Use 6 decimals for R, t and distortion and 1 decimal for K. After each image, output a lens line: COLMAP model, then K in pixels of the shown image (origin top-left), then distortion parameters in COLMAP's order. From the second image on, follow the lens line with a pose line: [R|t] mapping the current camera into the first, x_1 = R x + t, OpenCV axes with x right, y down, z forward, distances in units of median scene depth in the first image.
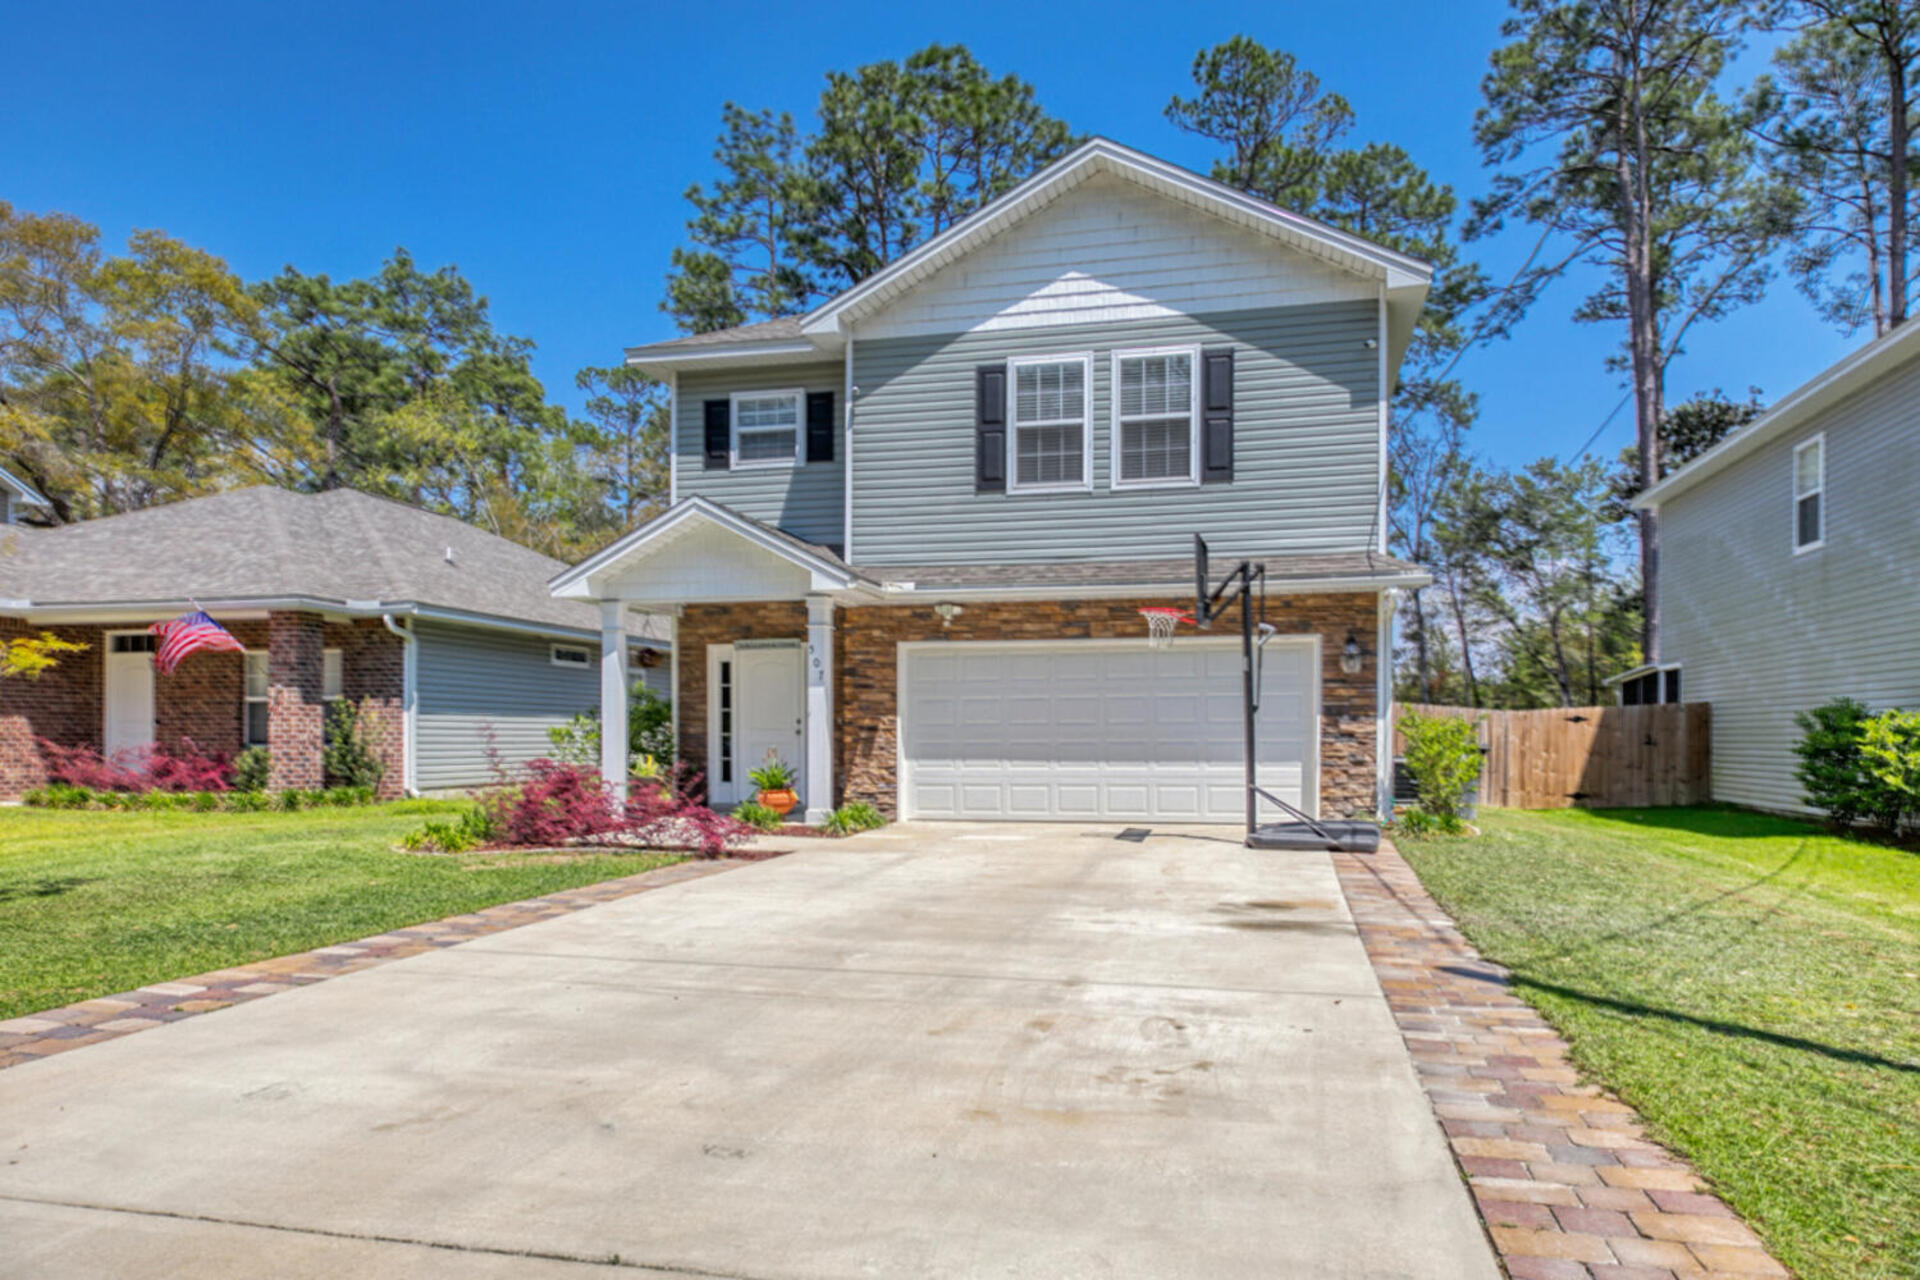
lens RADIAL K [[1270.4, 0, 958.8], [0, 1270.4, 734.7], [0, 0, 1]] dist [0.001242, -0.000090]
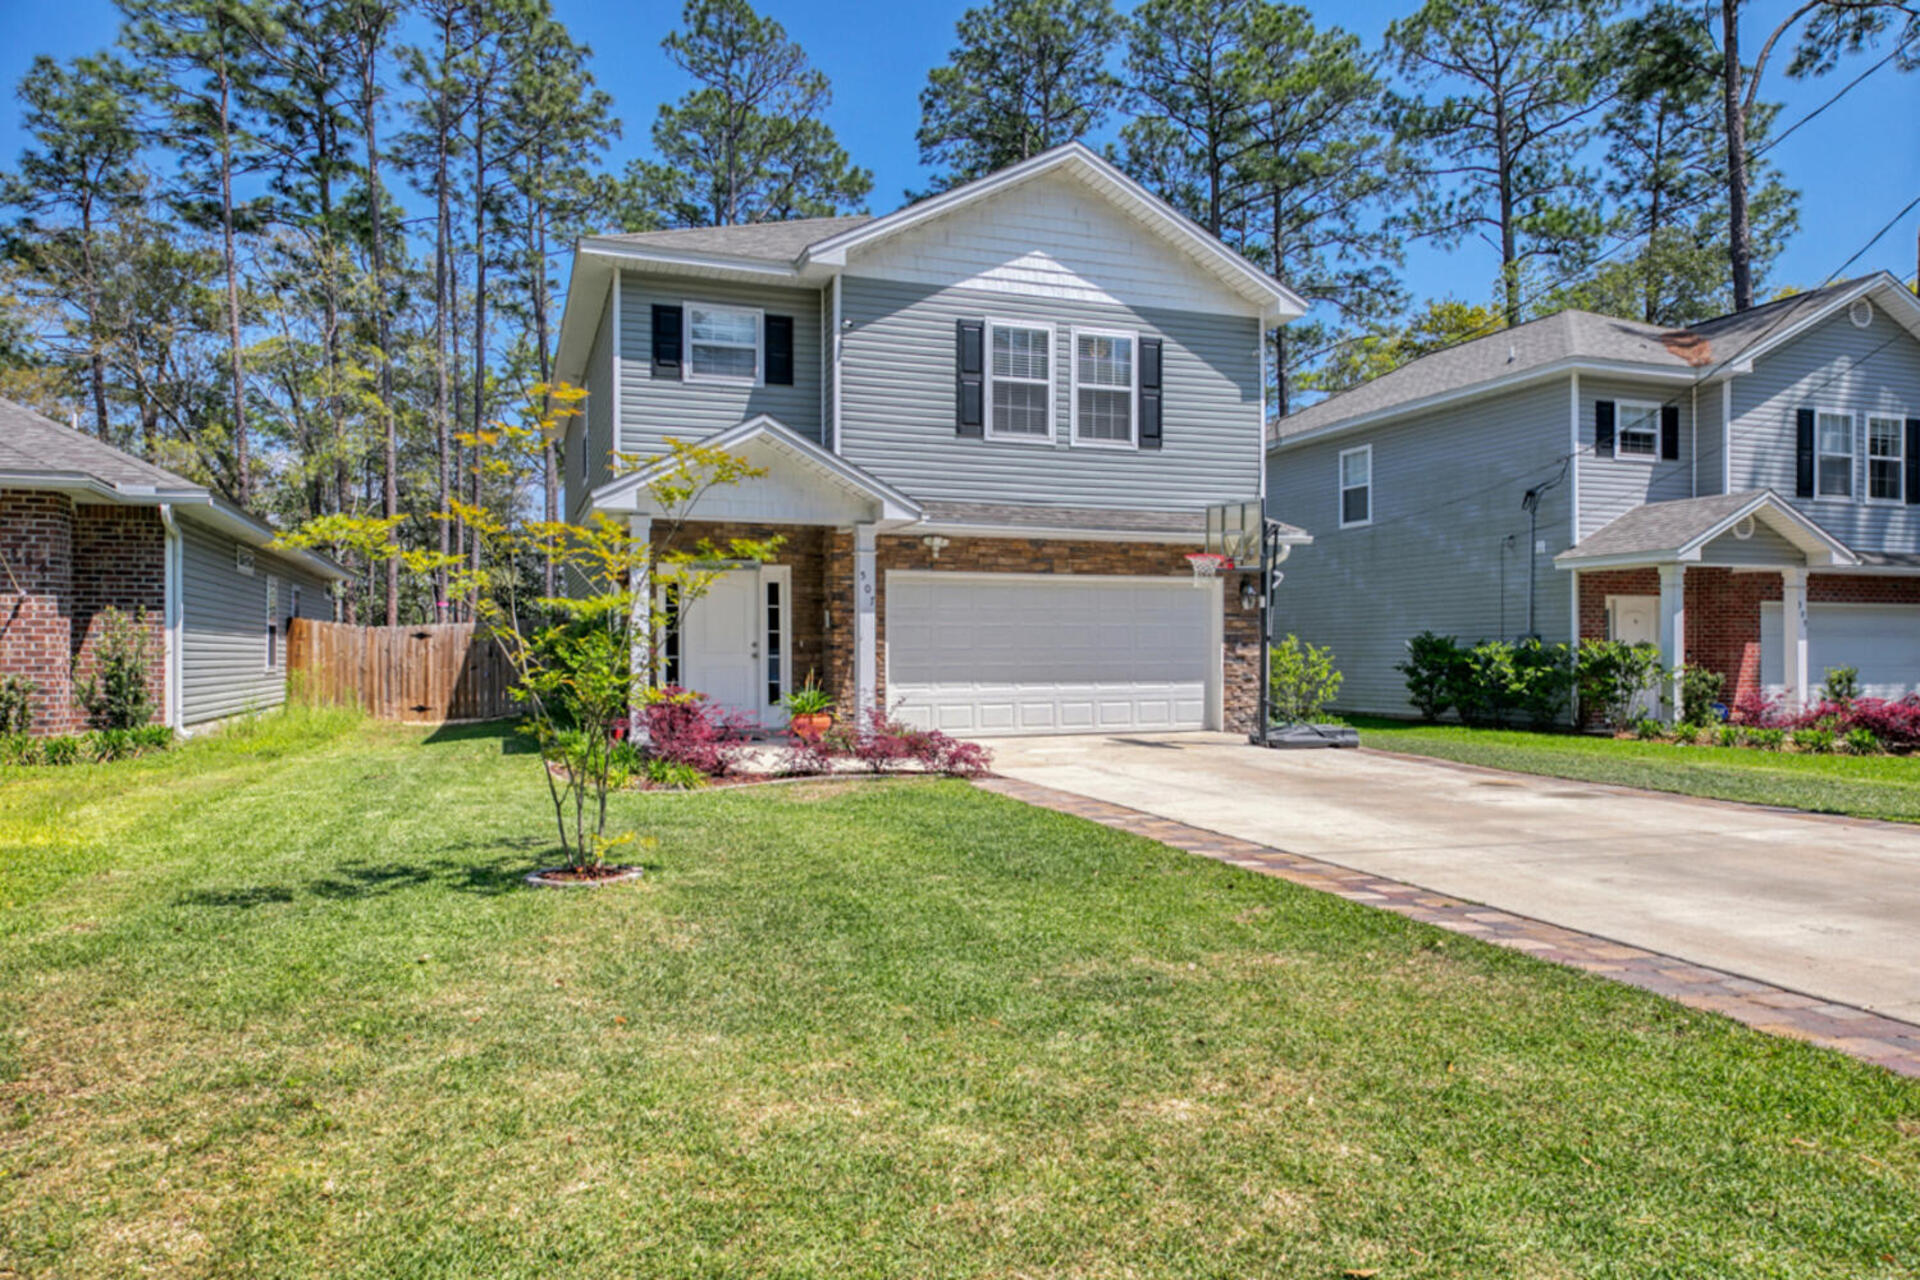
lens RADIAL K [[1250.9, 0, 960.0], [0, 1250.9, 640.0], [0, 0, 1]] dist [-0.002497, -0.000254]
pose [[0.831645, 0.006941, 0.555264, -0.581602], [-0.000956, 0.999938, -0.011068, -0.003558], [-0.555307, 0.008674, 0.831600, 0.111427]]
